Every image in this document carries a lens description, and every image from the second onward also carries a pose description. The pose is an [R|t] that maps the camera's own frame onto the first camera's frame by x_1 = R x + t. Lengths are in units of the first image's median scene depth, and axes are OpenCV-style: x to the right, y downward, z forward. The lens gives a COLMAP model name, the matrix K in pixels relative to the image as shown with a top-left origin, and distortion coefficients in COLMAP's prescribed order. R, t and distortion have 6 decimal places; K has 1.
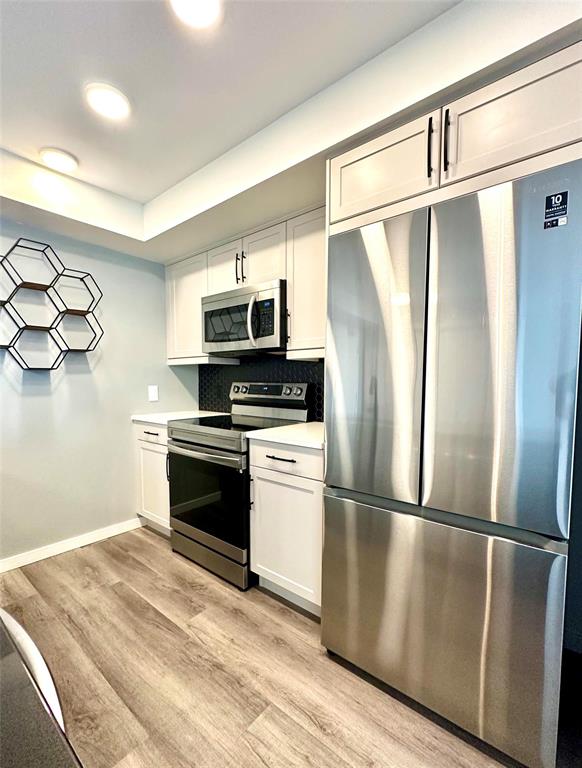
lens RADIAL K [[344.7, 0, 279.6], [0, 344.7, 401.6], [0, 0, 1]] dist [-0.003836, 0.000398]
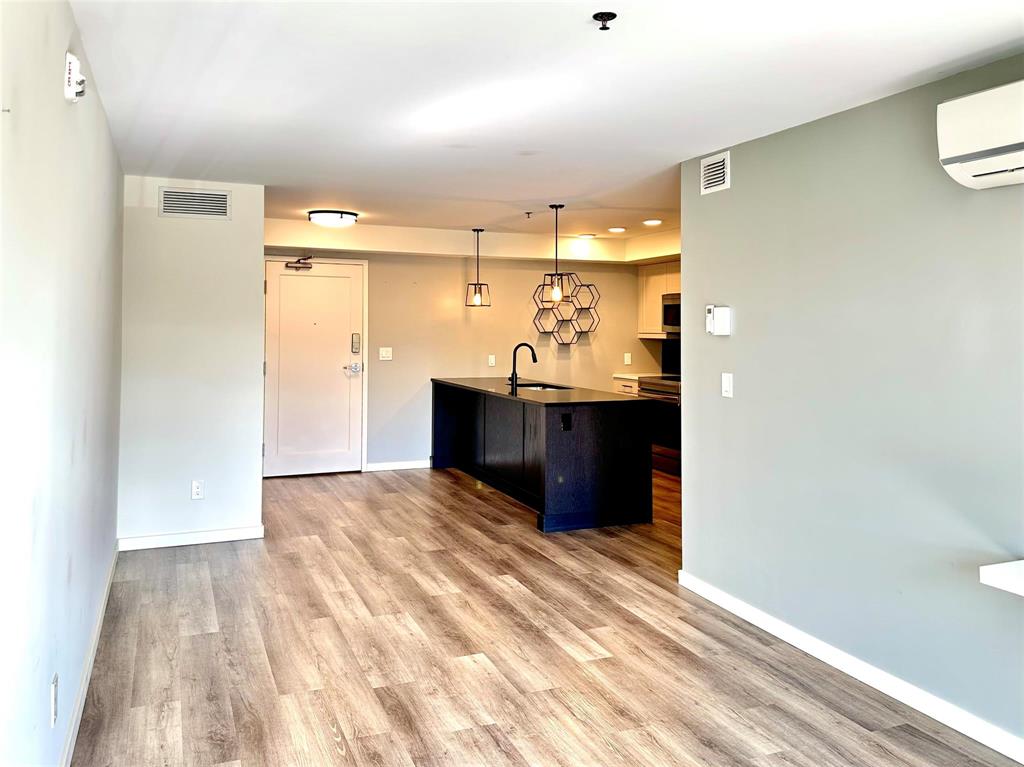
lens RADIAL K [[753.8, 0, 518.4], [0, 753.8, 353.6], [0, 0, 1]] dist [0.051817, -0.071779]
pose [[0.897632, 0.012031, -0.440581, 0.733762], [-0.025934, 0.999337, -0.025549, 0.054870], [0.439981, 0.034359, 0.897349, -2.449594]]
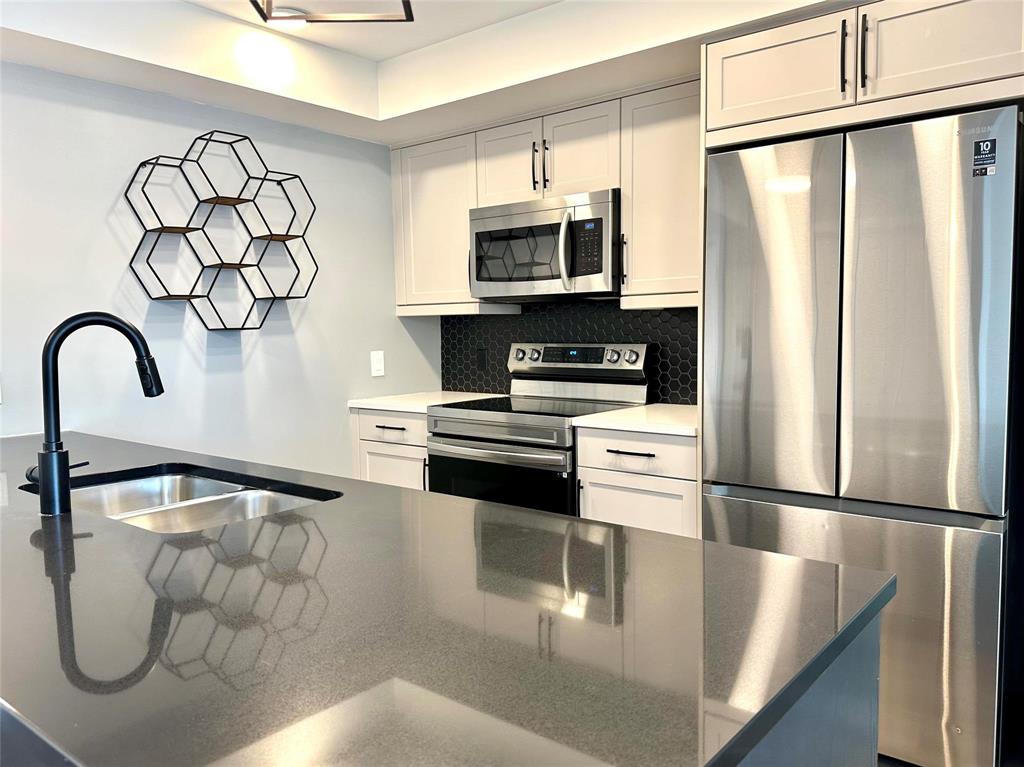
lens RADIAL K [[753.8, 0, 504.5], [0, 753.8, 387.2], [0, 0, 1]] dist [0.051817, -0.071779]
pose [[0.999629, -0.019745, 0.018761, -0.219213], [0.019417, 0.999659, 0.017477, -0.001825], [-0.019100, -0.017106, 0.999671, -0.421336]]
